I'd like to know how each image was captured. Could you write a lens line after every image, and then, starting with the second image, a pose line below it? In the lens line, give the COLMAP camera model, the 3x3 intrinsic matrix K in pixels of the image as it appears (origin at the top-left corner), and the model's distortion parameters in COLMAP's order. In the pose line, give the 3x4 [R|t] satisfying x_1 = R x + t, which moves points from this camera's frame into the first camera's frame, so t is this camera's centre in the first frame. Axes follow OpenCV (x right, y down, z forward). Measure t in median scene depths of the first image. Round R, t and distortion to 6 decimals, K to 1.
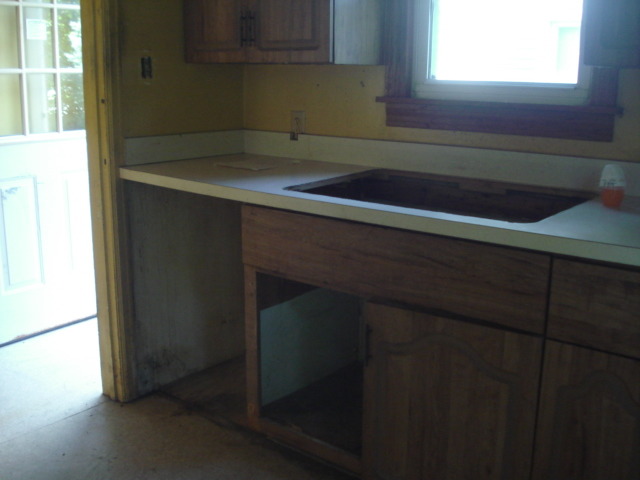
lens RADIAL K [[722.0, 0, 320.0], [0, 722.0, 240.0], [0, 0, 1]] dist [-0.095163, 0.000000]
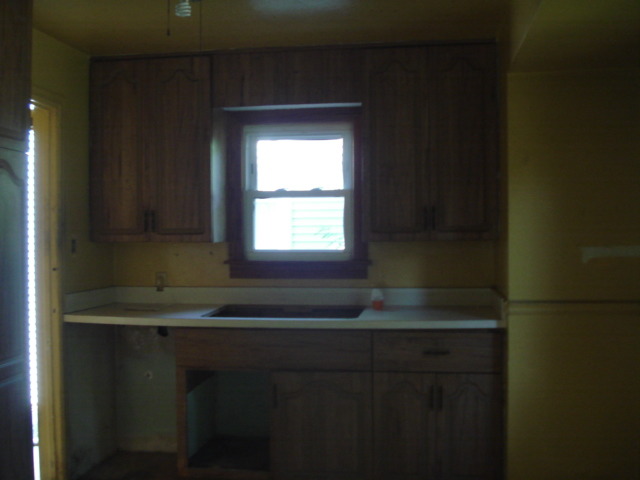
lens RADIAL K [[722.0, 0, 320.0], [0, 722.0, 239.4], [0, 0, 1]] dist [-0.095163, 0.000000]
pose [[0.860942, -0.019158, 0.508342, -0.611555], [0.130159, 0.974323, -0.183722, 0.089395], [-0.491770, 0.224339, 0.841329, -0.537192]]
